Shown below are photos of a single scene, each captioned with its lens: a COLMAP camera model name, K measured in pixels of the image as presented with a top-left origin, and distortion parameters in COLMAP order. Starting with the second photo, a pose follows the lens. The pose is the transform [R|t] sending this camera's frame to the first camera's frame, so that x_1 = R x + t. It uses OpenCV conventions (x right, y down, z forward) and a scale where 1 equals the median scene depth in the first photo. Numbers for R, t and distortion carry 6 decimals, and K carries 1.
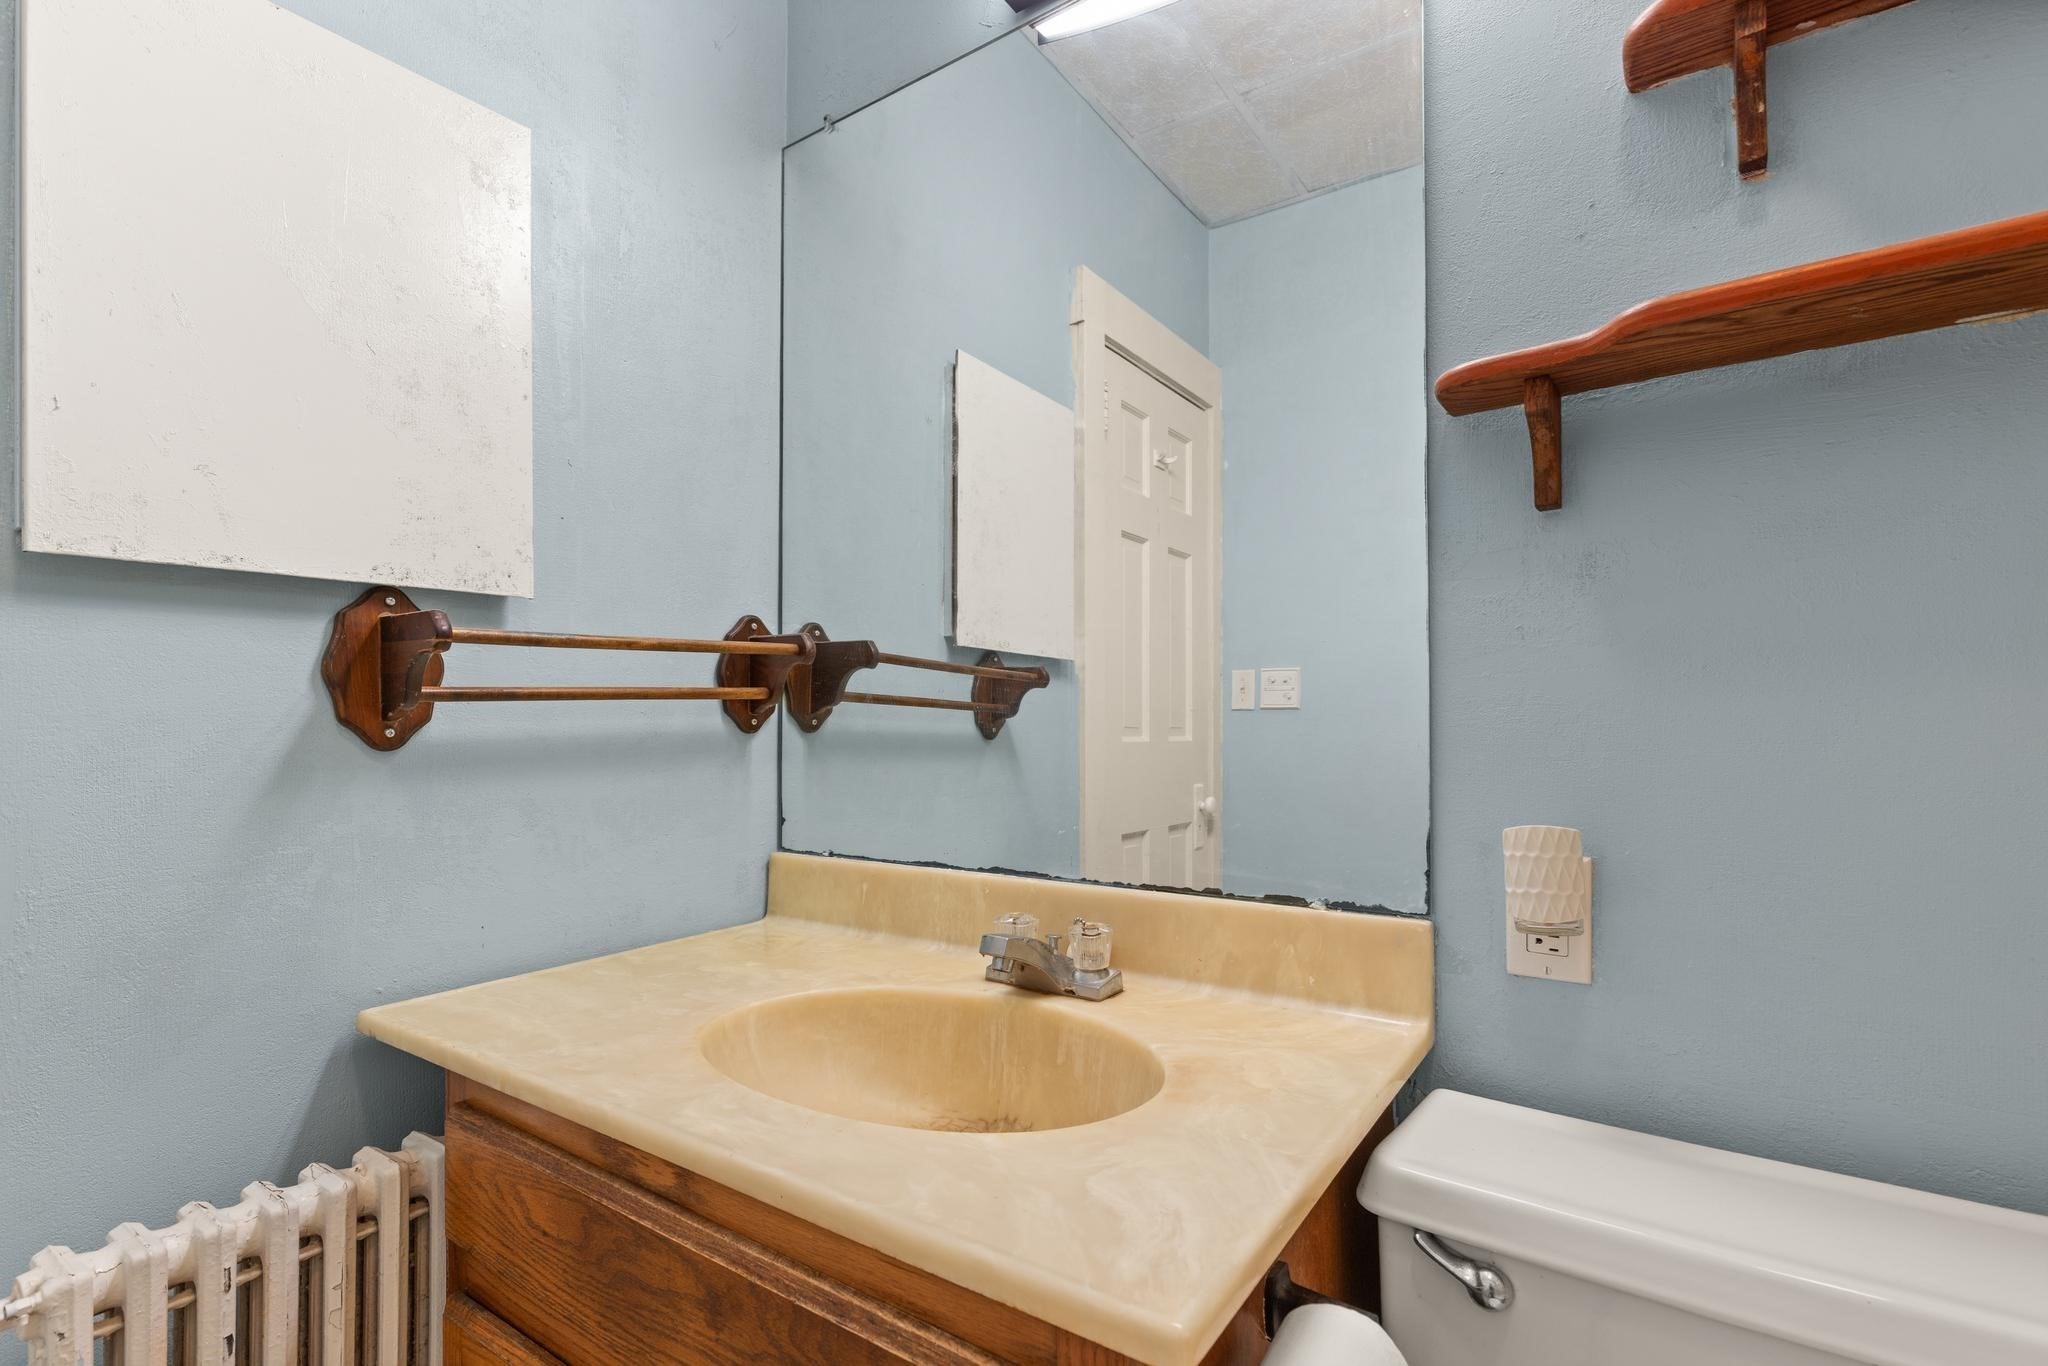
lens RADIAL K [[947.6, 0, 1023.1], [0, 947.6, 703.6], [0, 0, 1]] dist [0.011366, -0.003943]
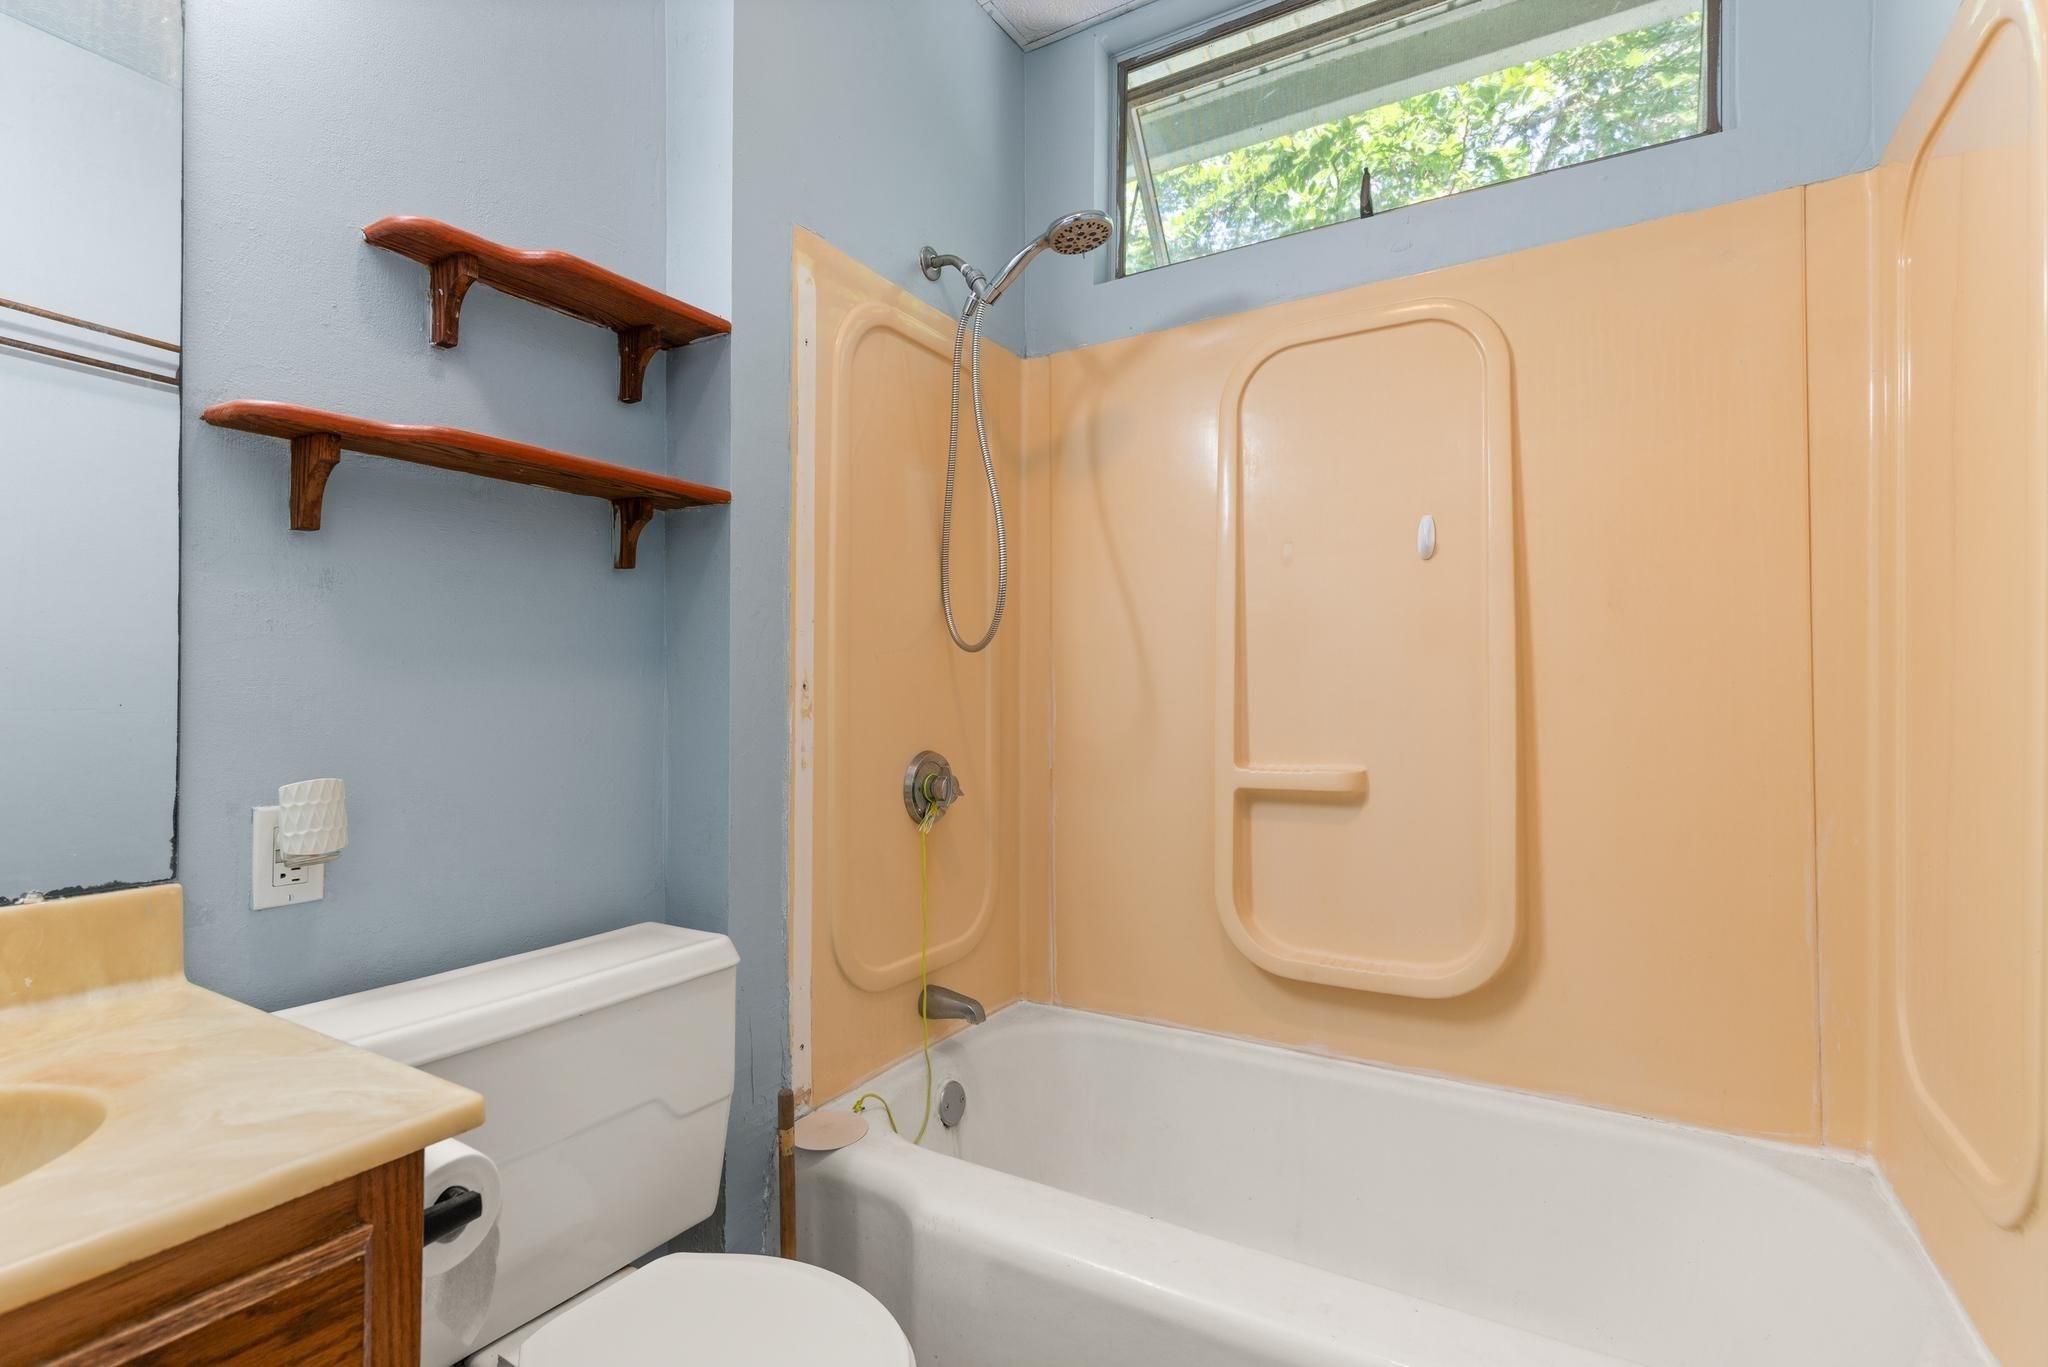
lens RADIAL K [[947.6, 0, 1023.3], [0, 947.6, 689.3], [0, 0, 1]] dist [0.011366, -0.003943]
pose [[-0.072248, 0.011635, 0.997319, -0.774596], [-0.021294, 0.999686, -0.013205, 0.003012], [-0.997159, -0.022190, -0.071977, 0.135848]]
